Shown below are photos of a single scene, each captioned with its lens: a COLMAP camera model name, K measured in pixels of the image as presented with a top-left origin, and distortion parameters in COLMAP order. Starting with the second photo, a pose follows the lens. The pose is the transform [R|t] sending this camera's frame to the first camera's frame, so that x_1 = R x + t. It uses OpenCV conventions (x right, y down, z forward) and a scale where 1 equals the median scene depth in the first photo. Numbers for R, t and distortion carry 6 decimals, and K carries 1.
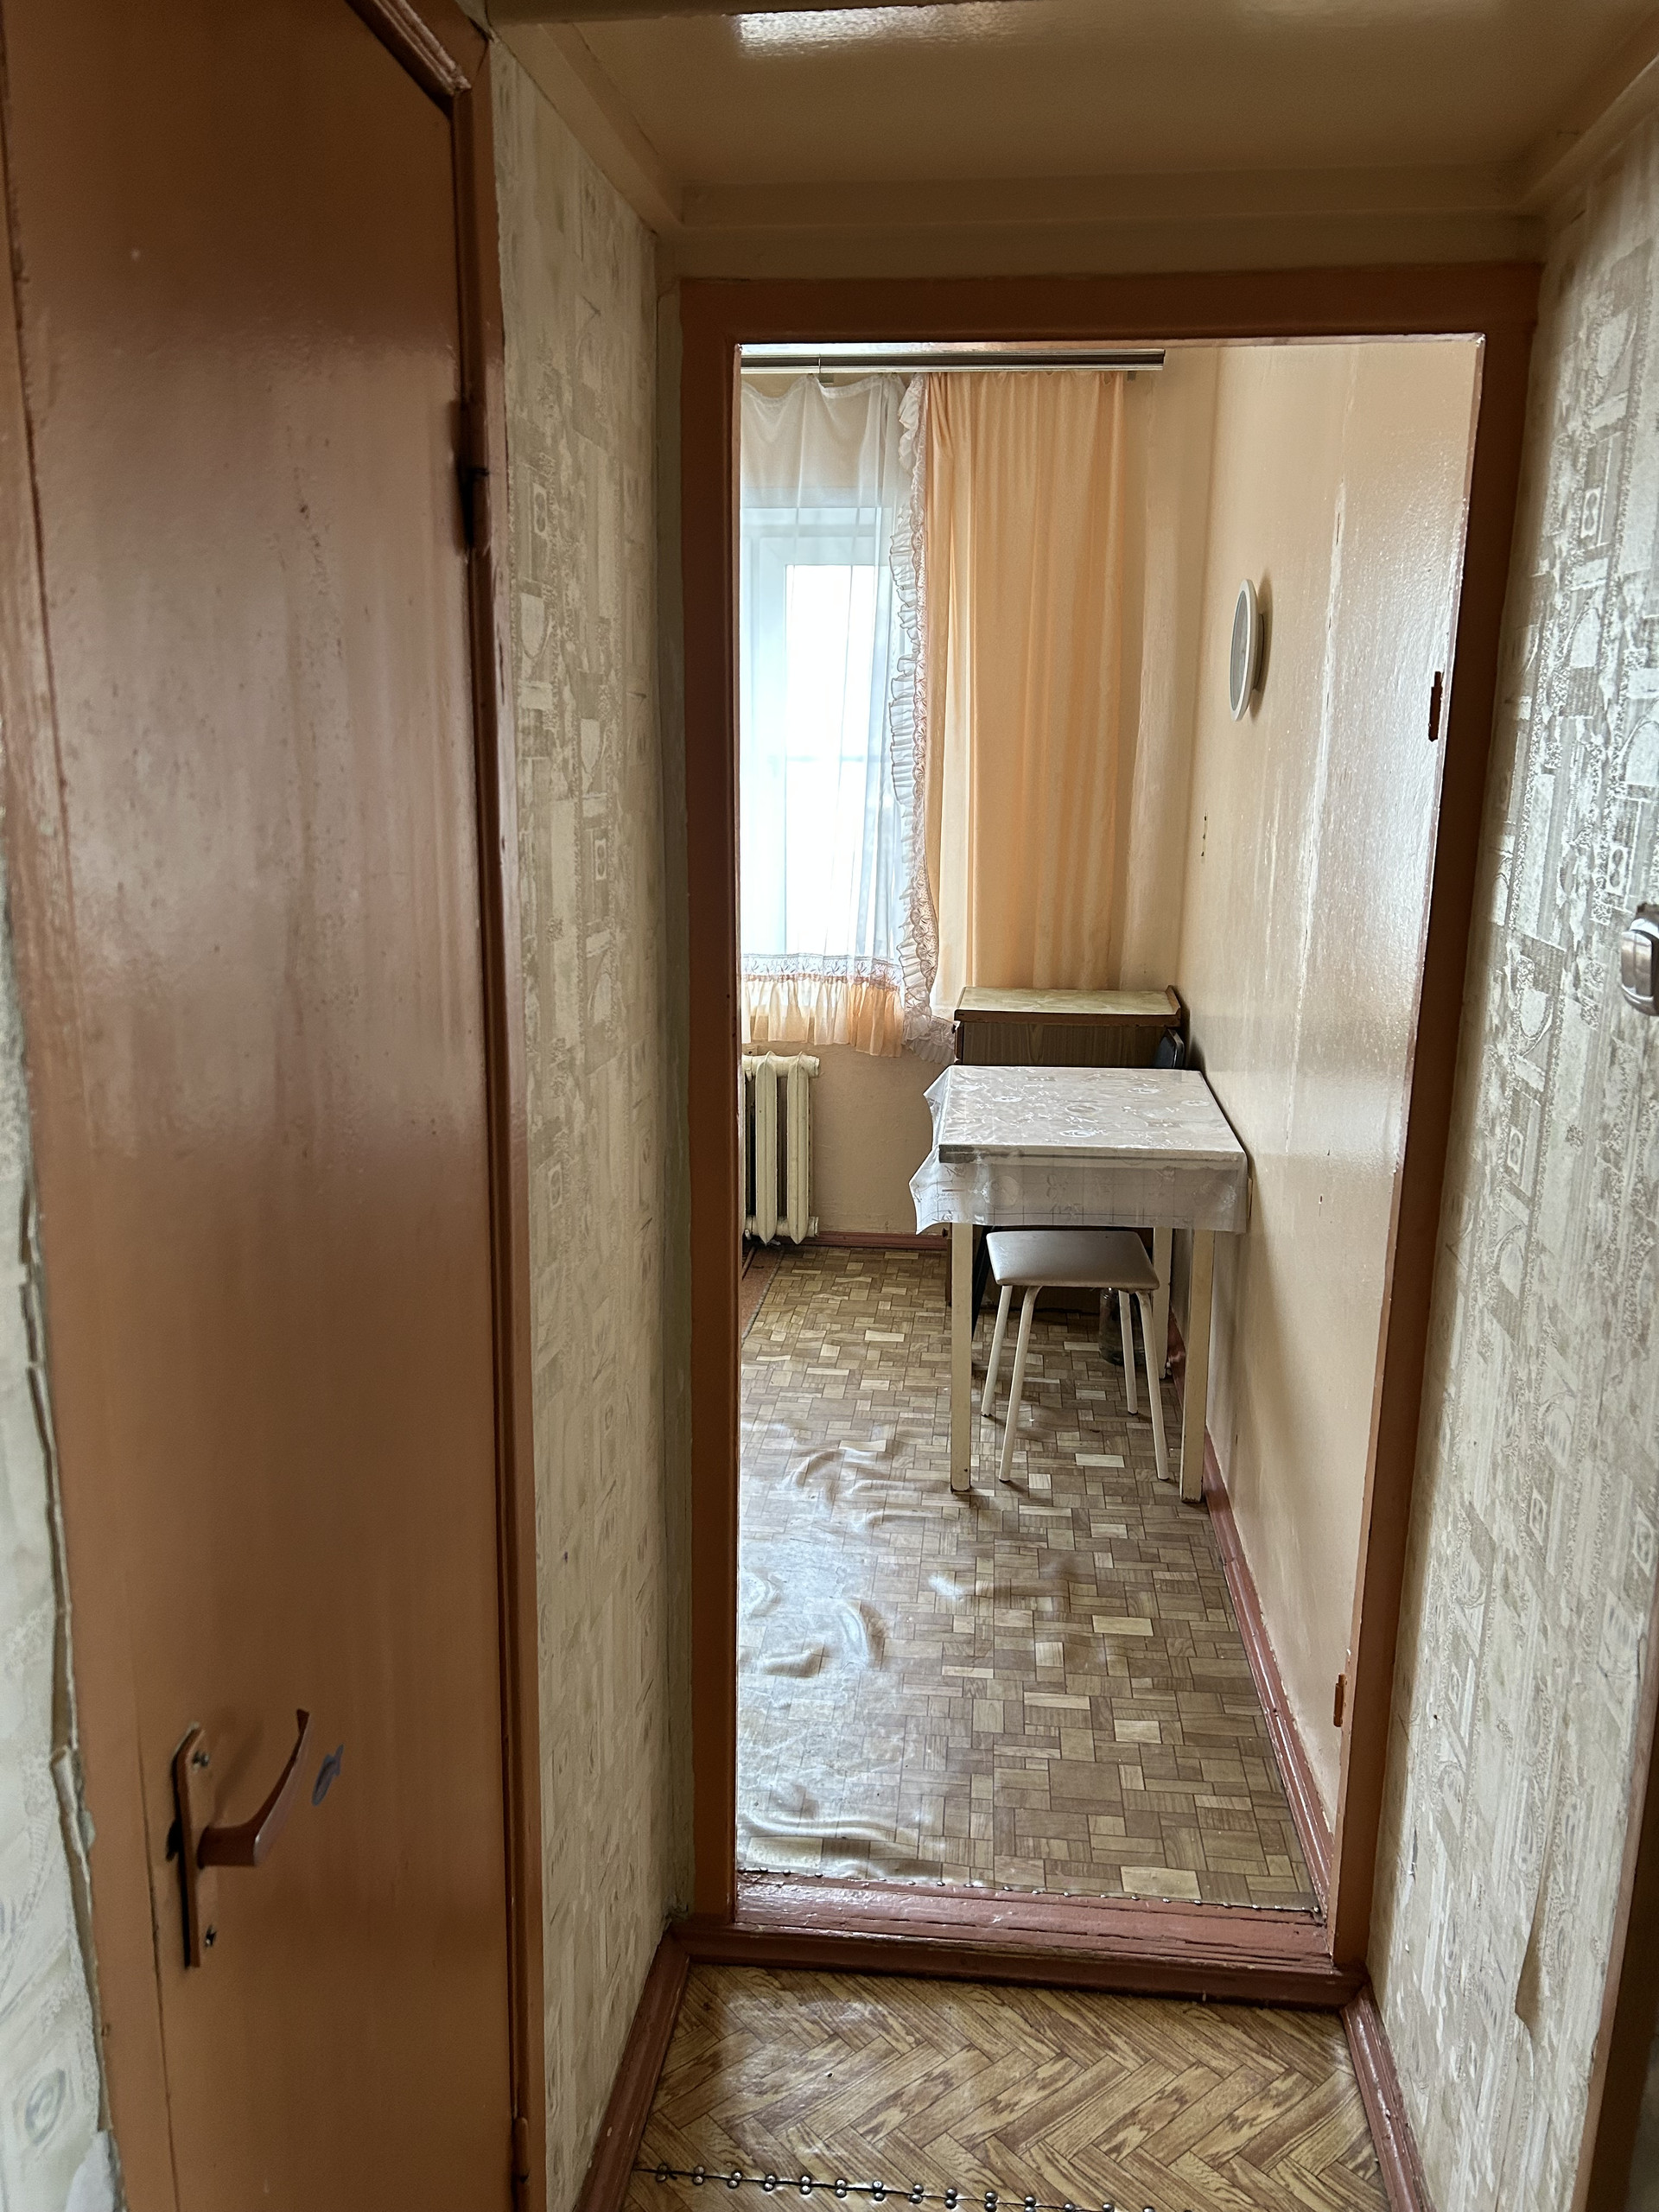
lens RADIAL K [[1669.8, 0, 827.8], [0, 1669.8, 1118.5], [0, 0, 1]] dist [0.063676, -0.054248]
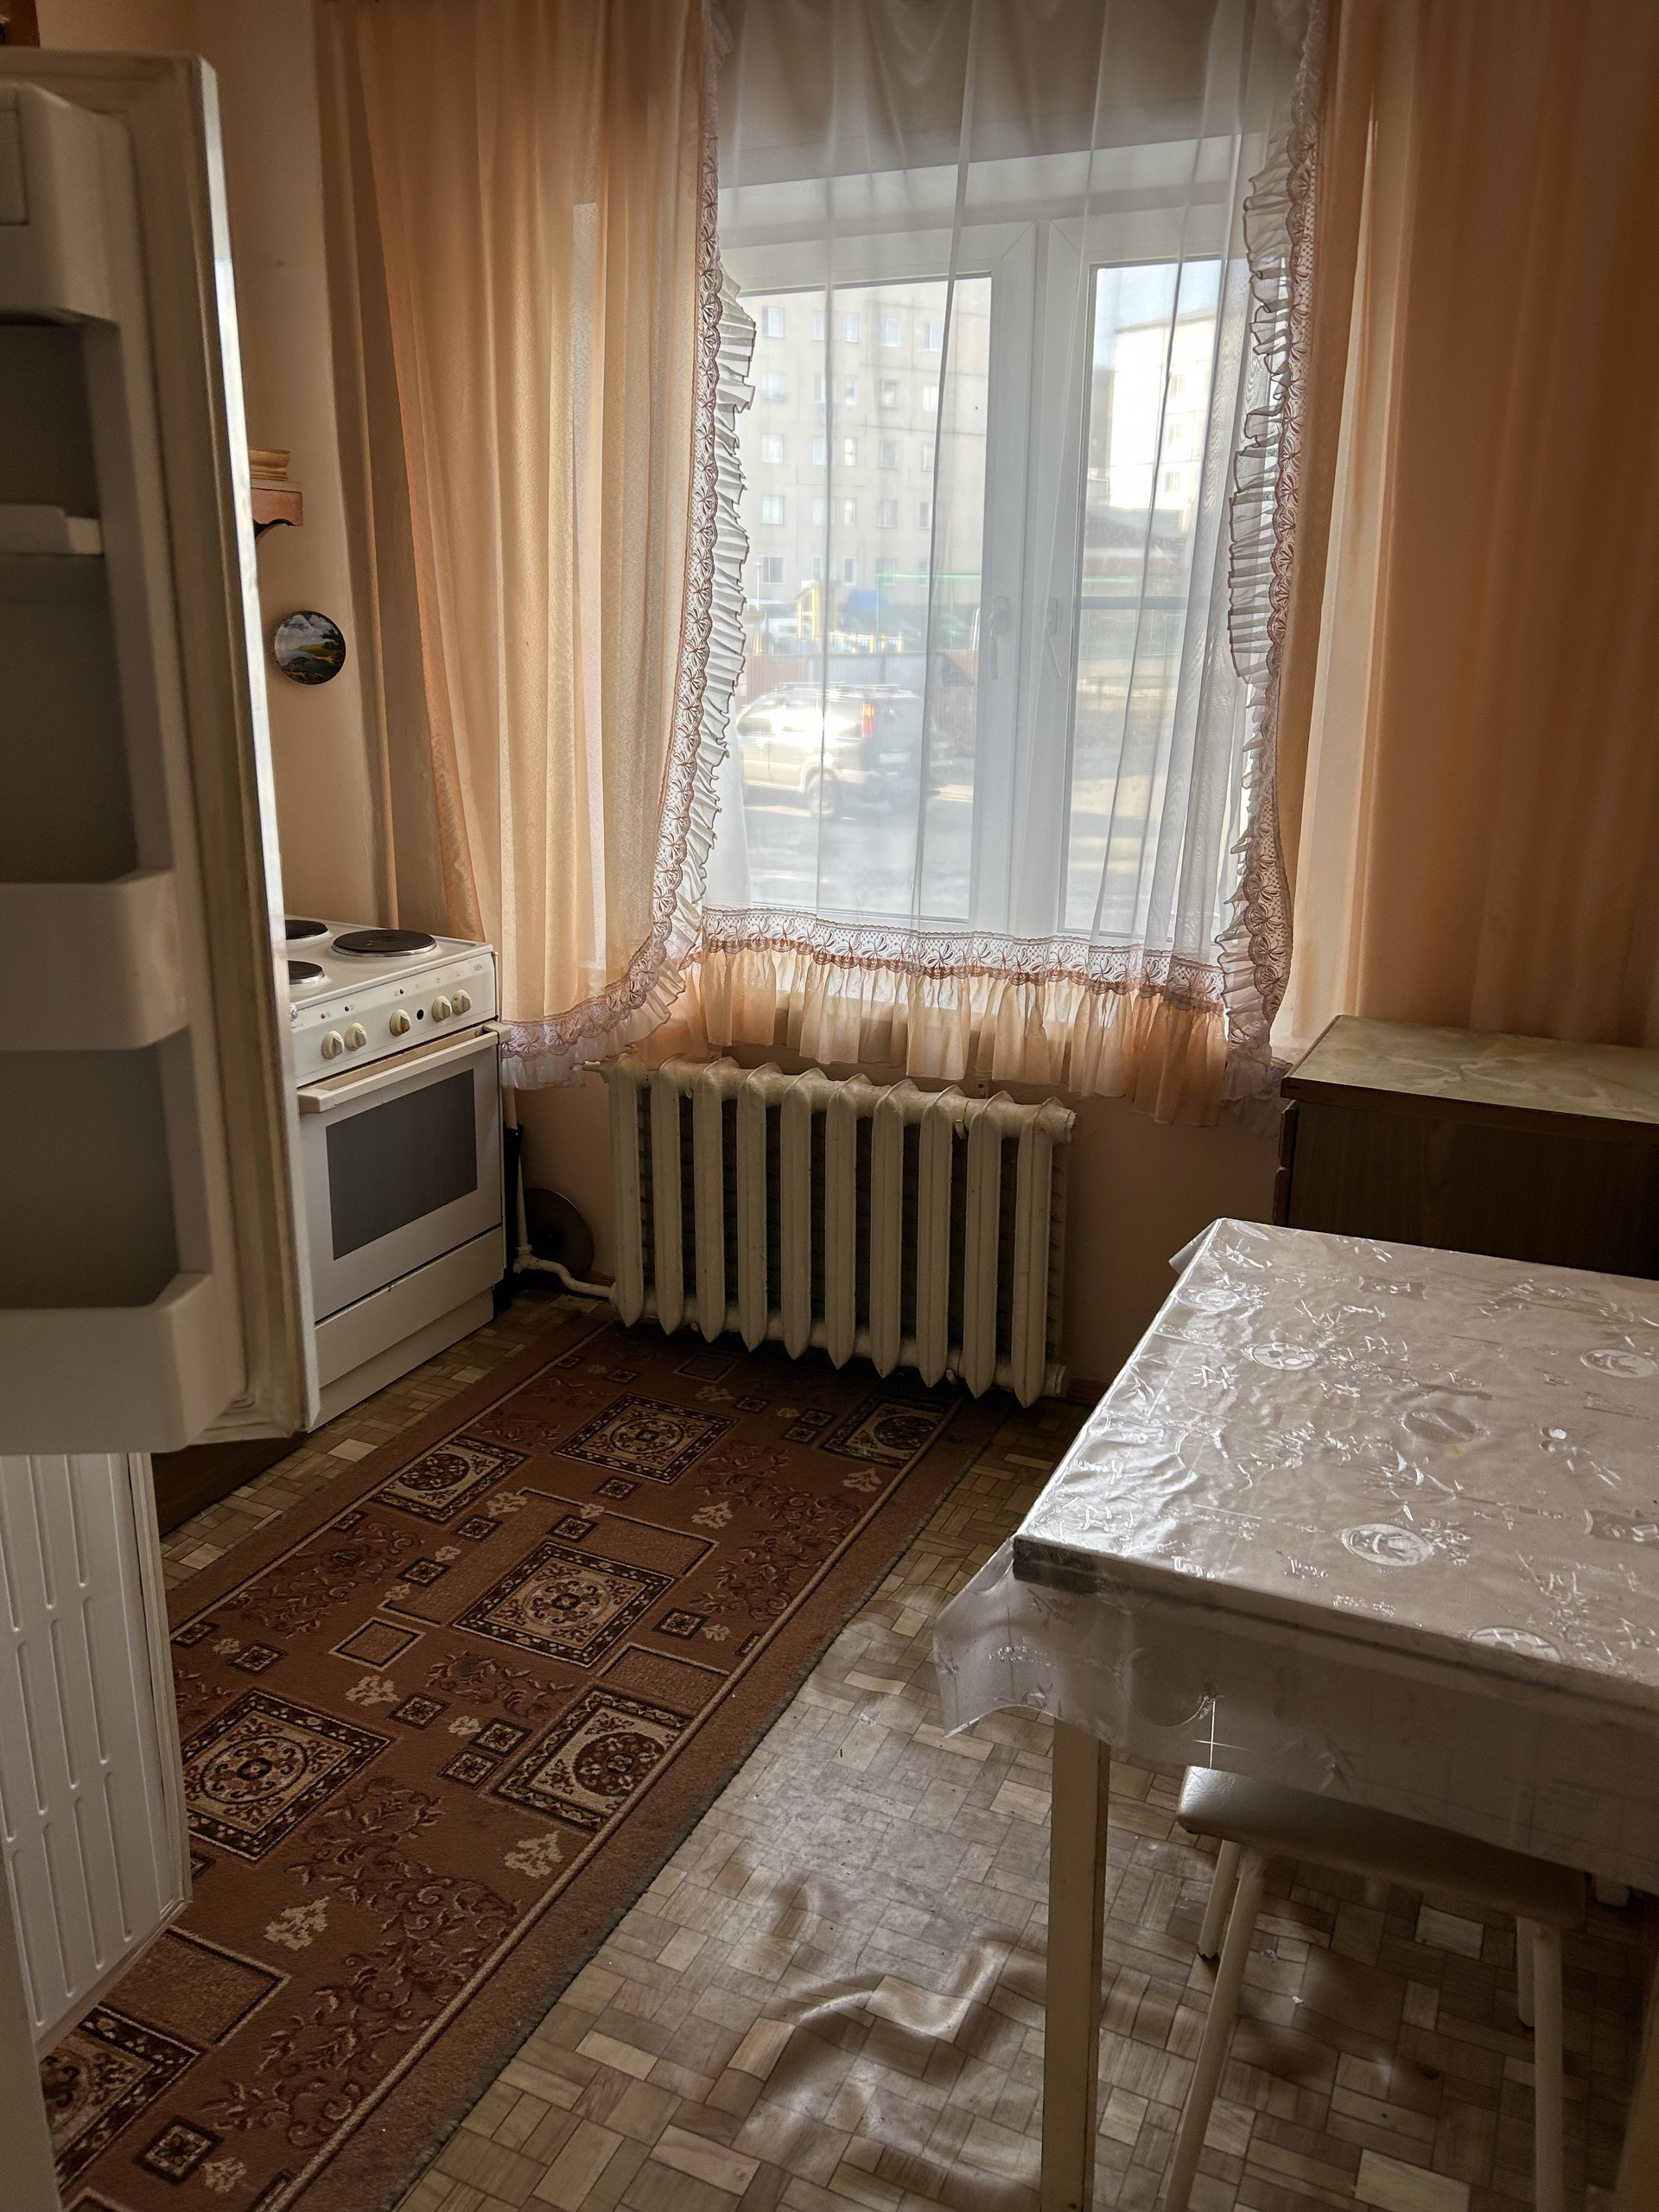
lens RADIAL K [[1669.8, 0, 822.9], [0, 1669.8, 1087.7], [0, 0, 1]] dist [0.063676, -0.054248]
pose [[0.944848, 0.087744, -0.315537, 0.099395], [-0.066320, 0.994743, 0.078027, -0.087367], [0.320724, -0.052798, 0.945700, 0.411303]]
